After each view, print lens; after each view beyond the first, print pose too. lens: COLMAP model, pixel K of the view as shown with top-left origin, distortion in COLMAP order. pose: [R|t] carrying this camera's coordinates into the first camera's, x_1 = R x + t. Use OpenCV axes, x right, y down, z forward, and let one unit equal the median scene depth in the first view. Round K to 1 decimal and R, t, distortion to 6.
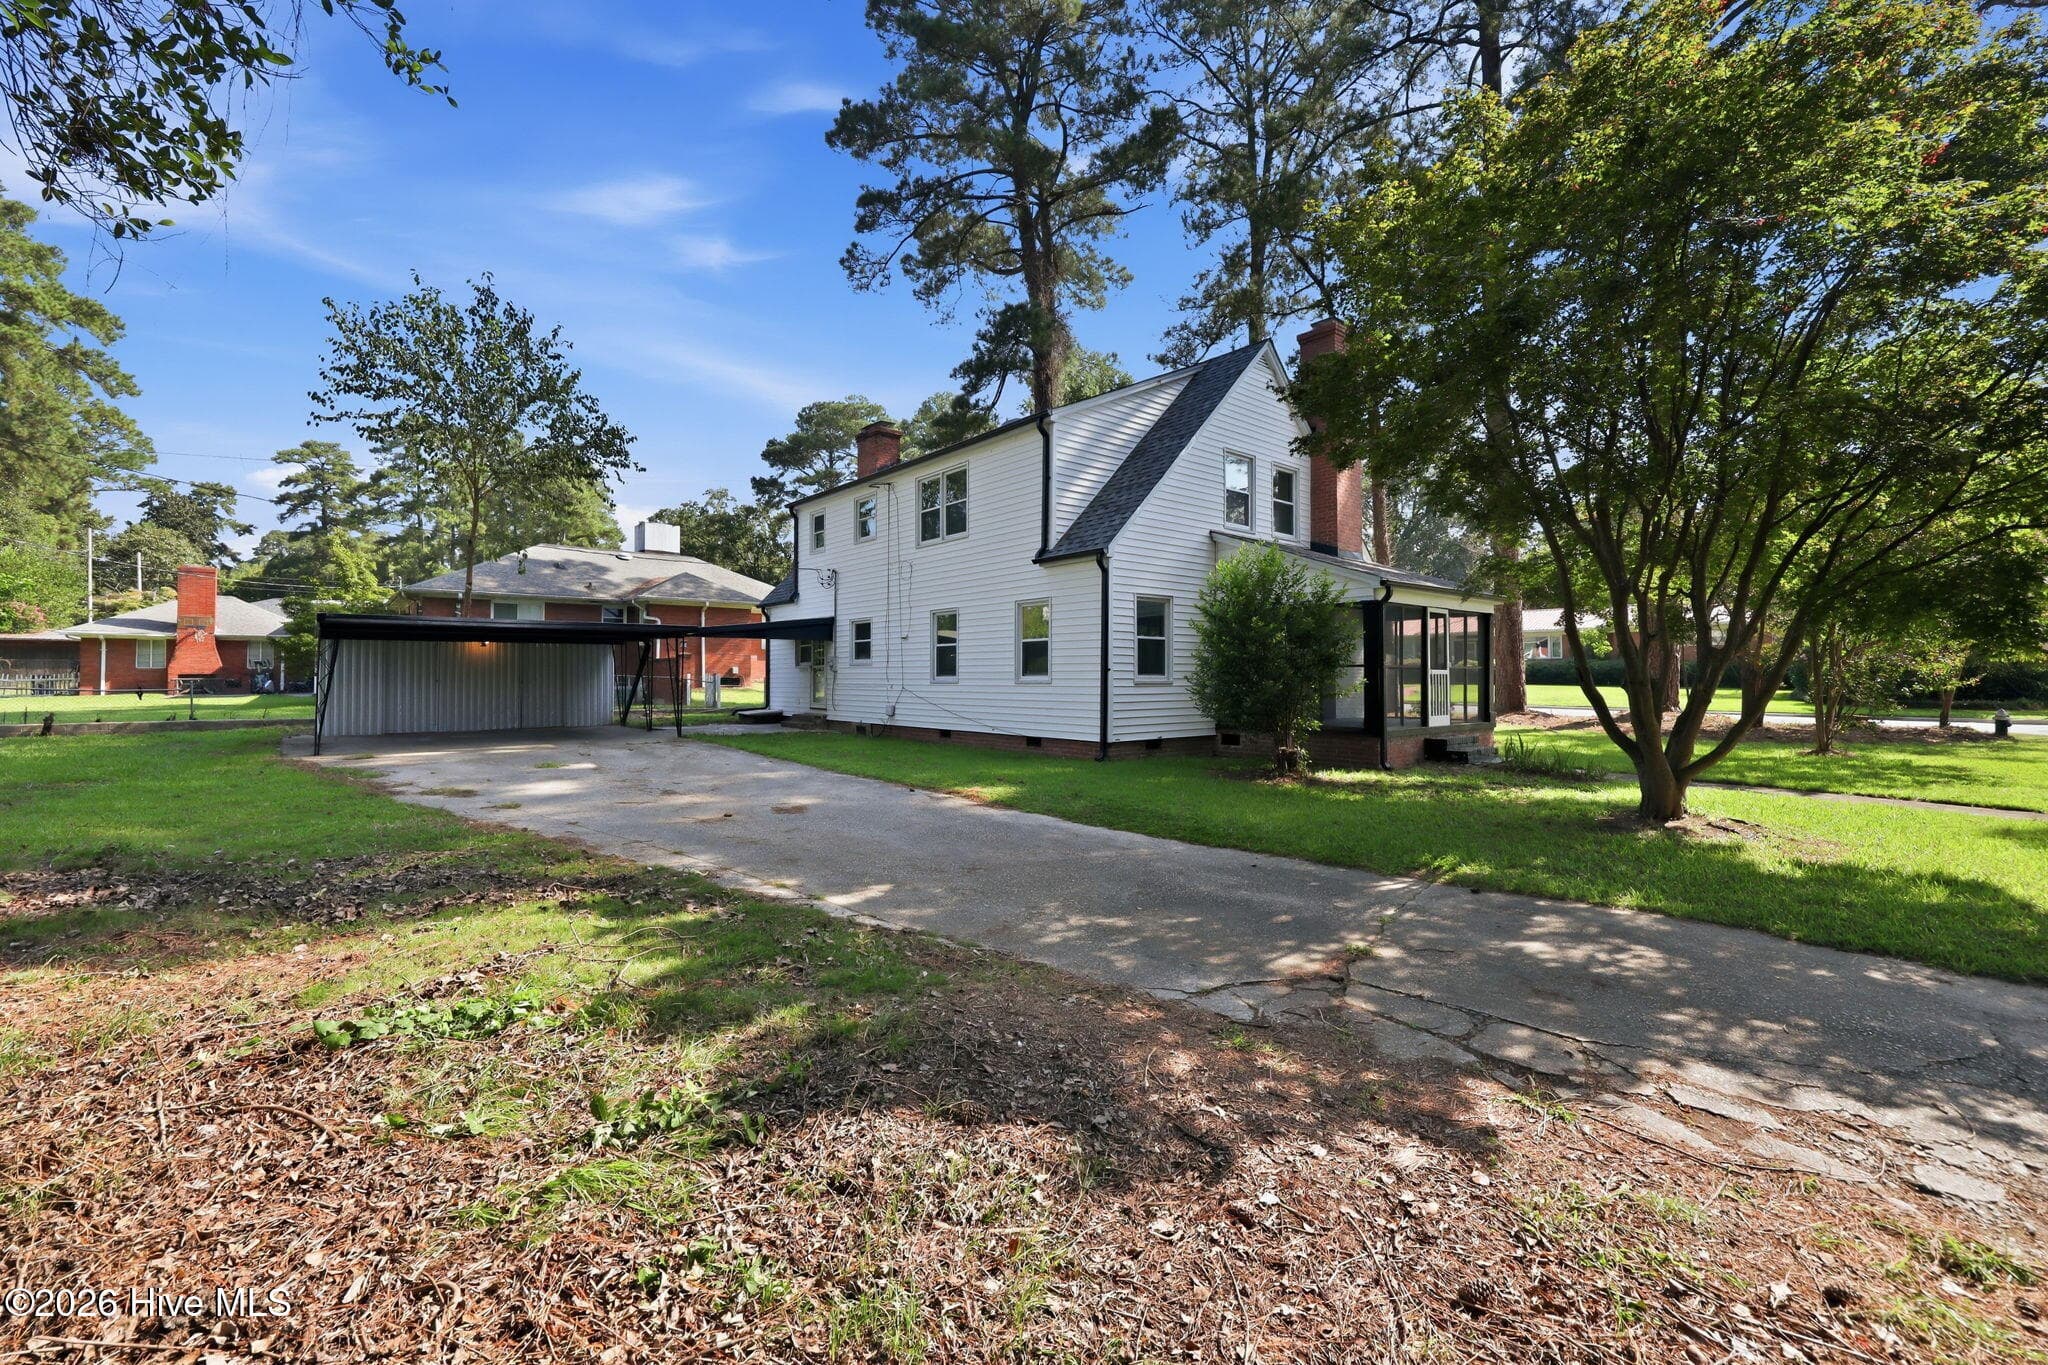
lens RADIAL K [[833.7, 0, 1020.7], [0, 833.7, 674.7], [0, 0, 1]] dist [-0.003837, 0.000086]
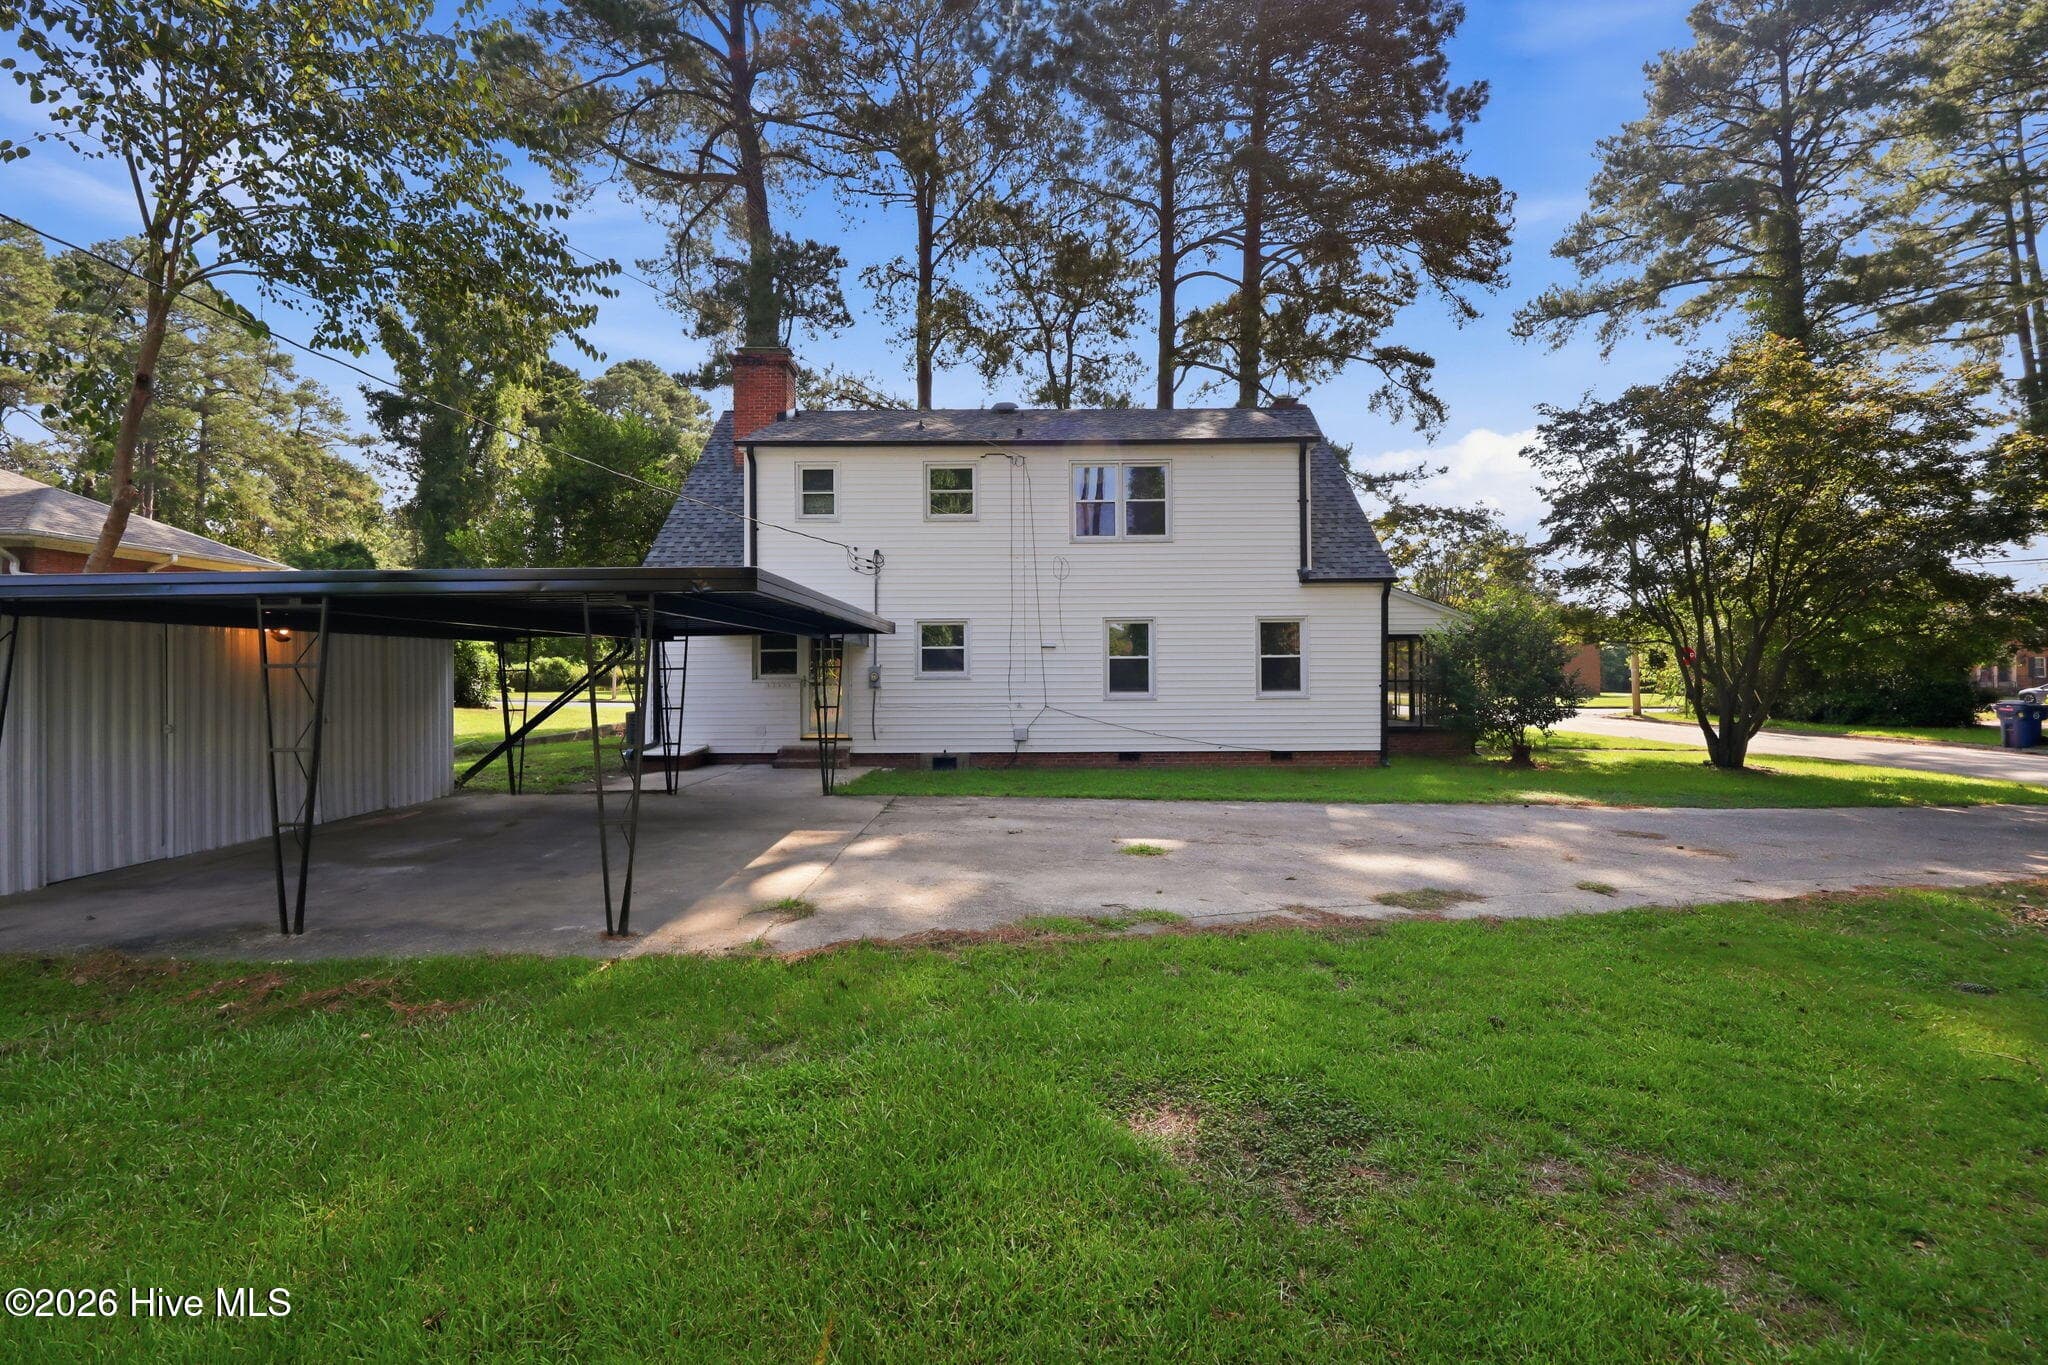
lens RADIAL K [[833.7, 0, 1020.7], [0, 833.7, 674.7], [0, 0, 1]] dist [-0.003837, 0.000086]
pose [[0.653661, -0.000862, 0.756787, -0.734556], [0.003676, 0.999991, -0.002036, -0.013433], [-0.756779, 0.004113, 0.653658, 0.439445]]
